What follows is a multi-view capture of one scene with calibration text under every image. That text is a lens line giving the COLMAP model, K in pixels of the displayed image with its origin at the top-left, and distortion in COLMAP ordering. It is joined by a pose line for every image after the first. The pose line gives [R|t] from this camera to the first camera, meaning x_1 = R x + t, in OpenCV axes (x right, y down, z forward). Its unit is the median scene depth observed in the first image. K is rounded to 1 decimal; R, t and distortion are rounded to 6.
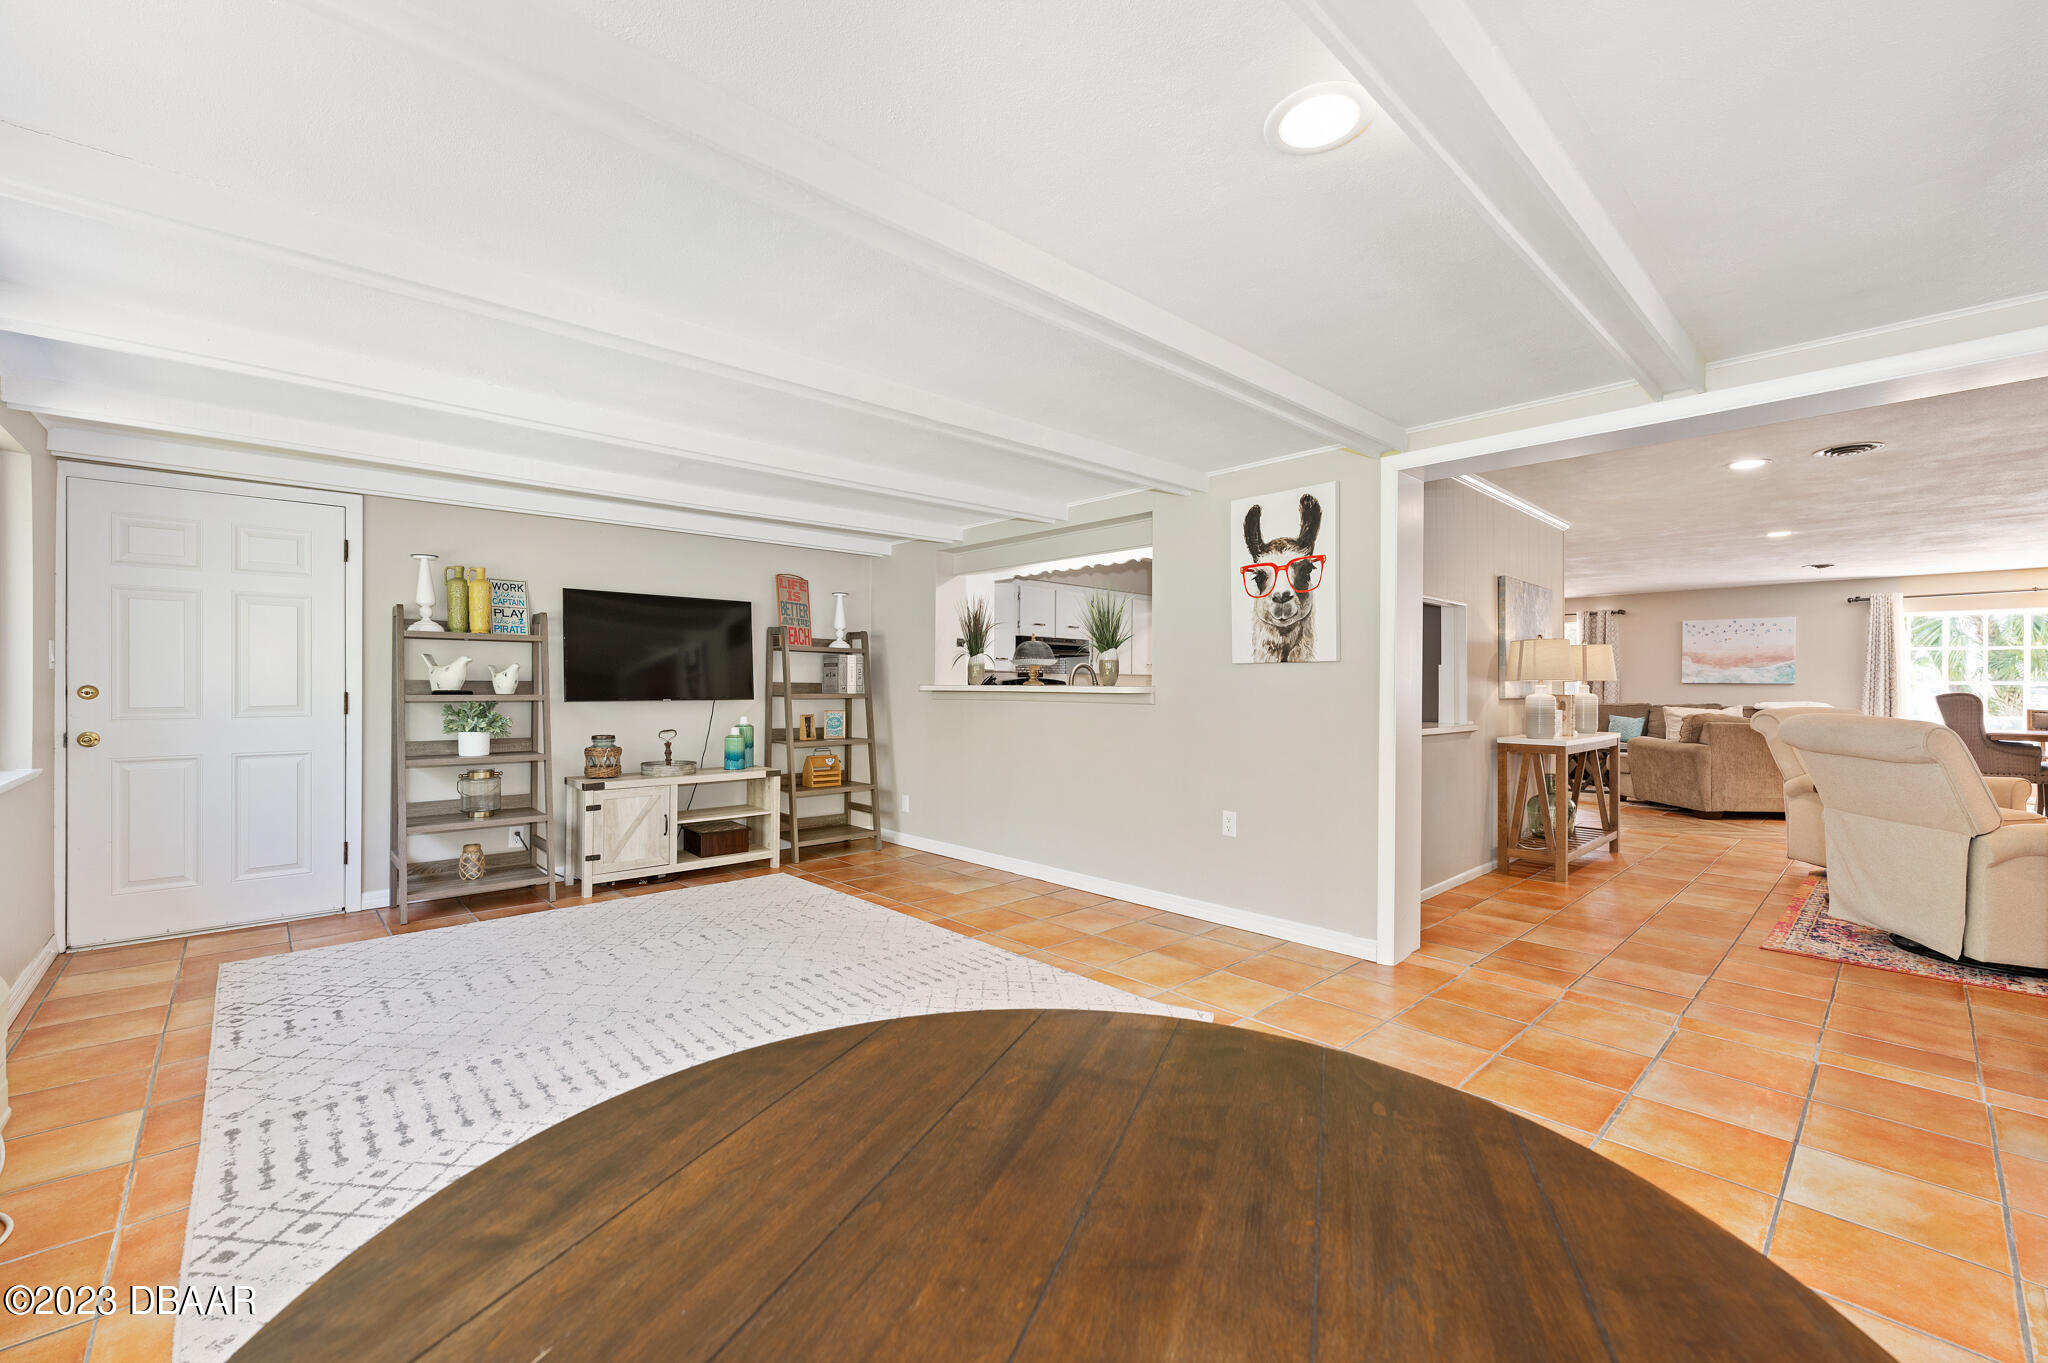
lens RADIAL K [[841.3, 0, 1010.5], [0, 841.3, 690.7], [0, 0, 1]] dist [0.002386, -0.000113]
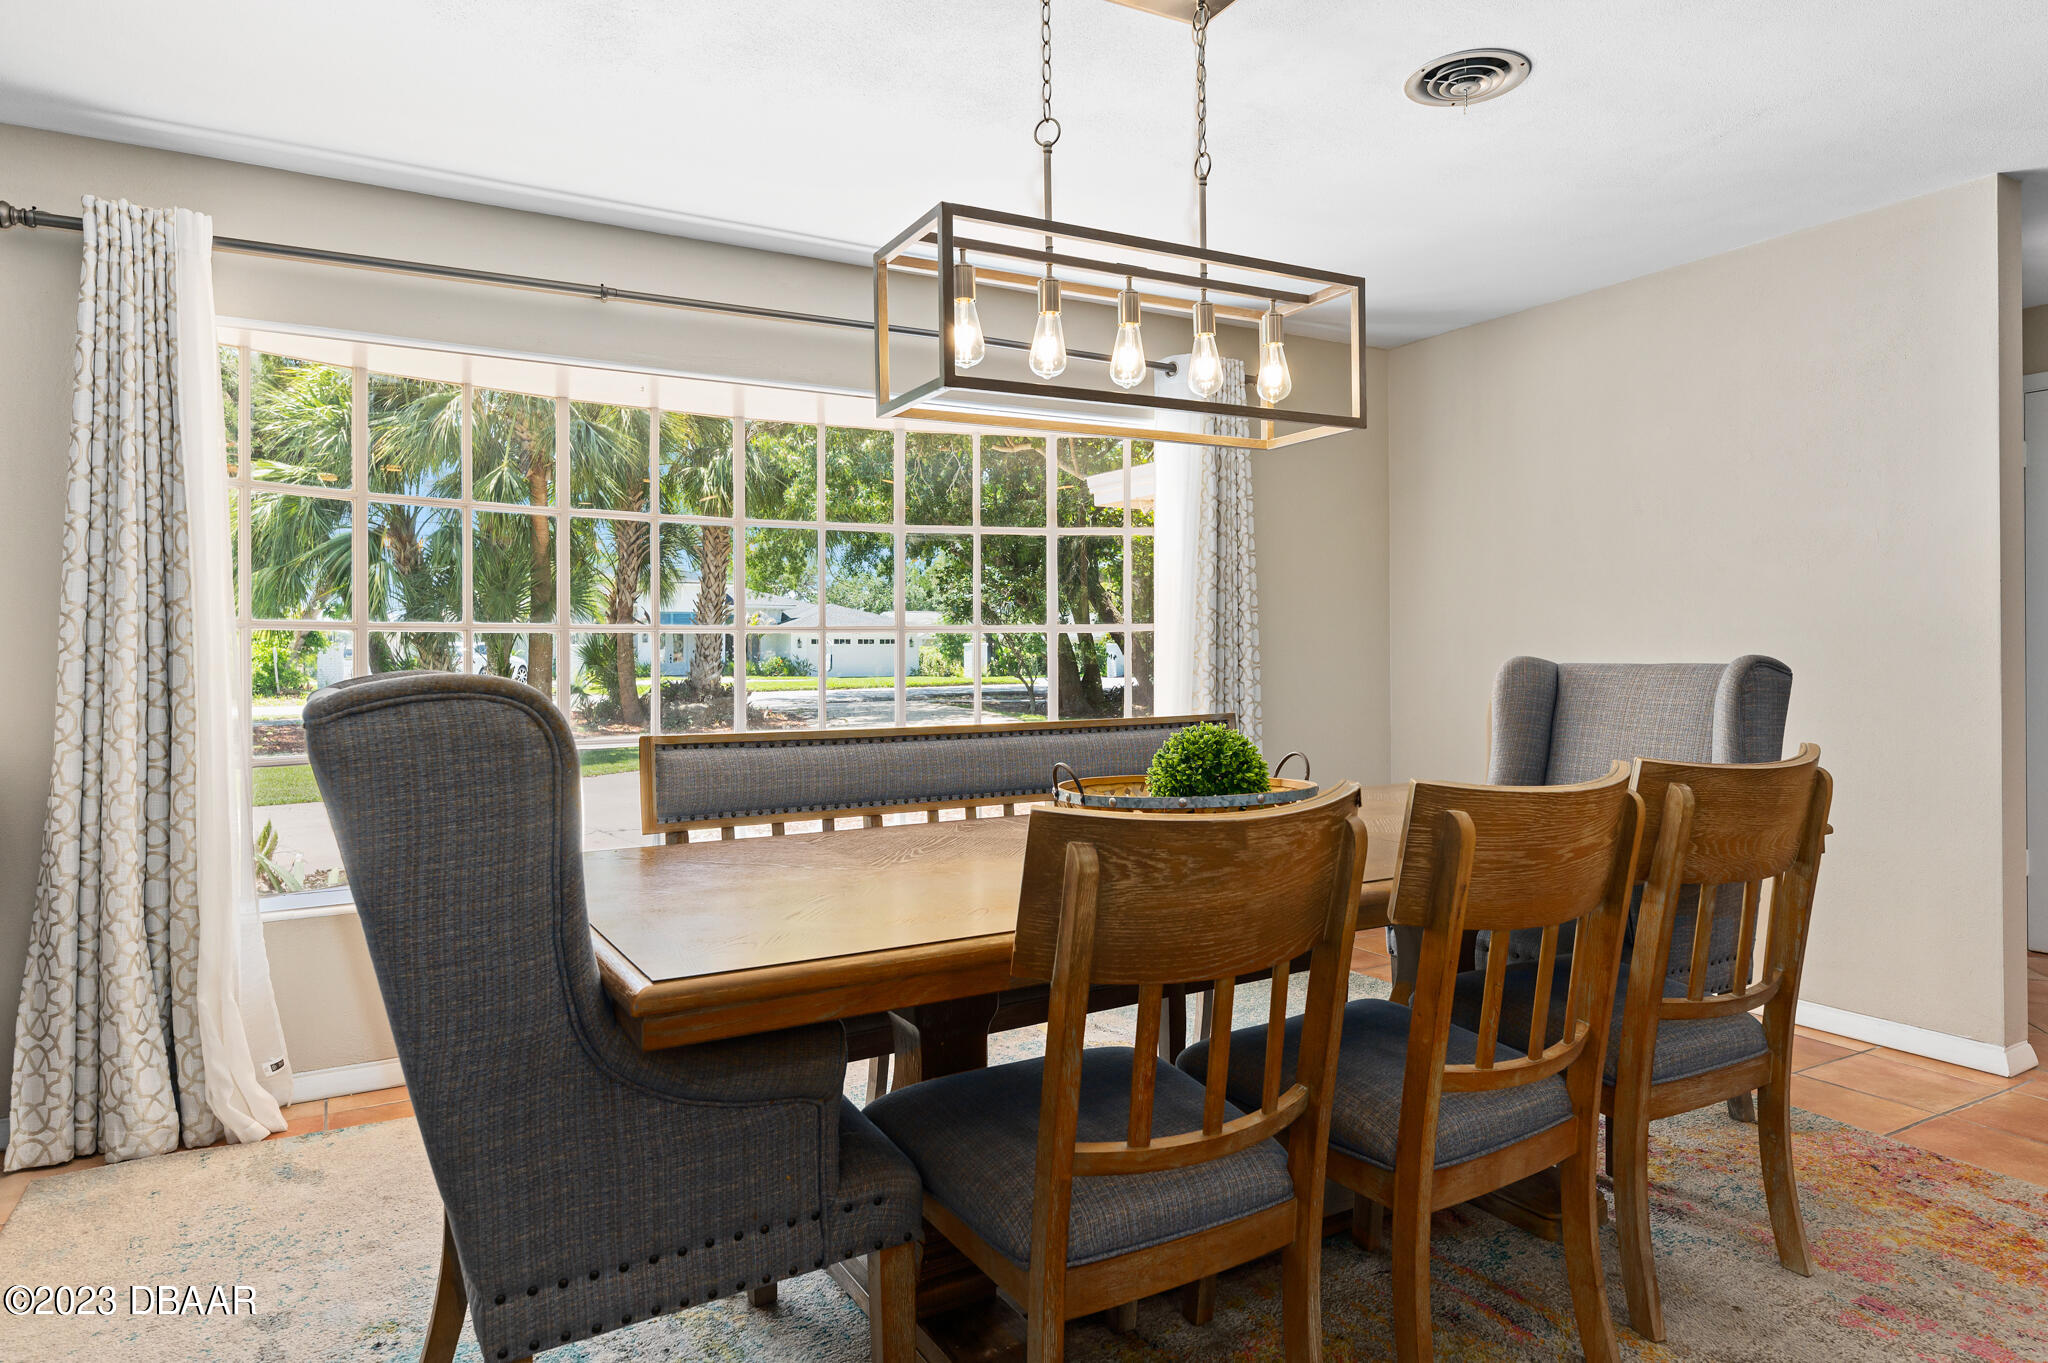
lens RADIAL K [[1197.8, 0, 1030.6], [0, 1197.8, 670.9], [0, 0, 1]] dist [0.000418, 0.001161]
pose [[0.230169, -0.022600, 0.972888, 0.707611], [0.012522, 0.999716, 0.020261, -0.000849], [-0.973070, 0.007519, 0.230387, 0.636710]]
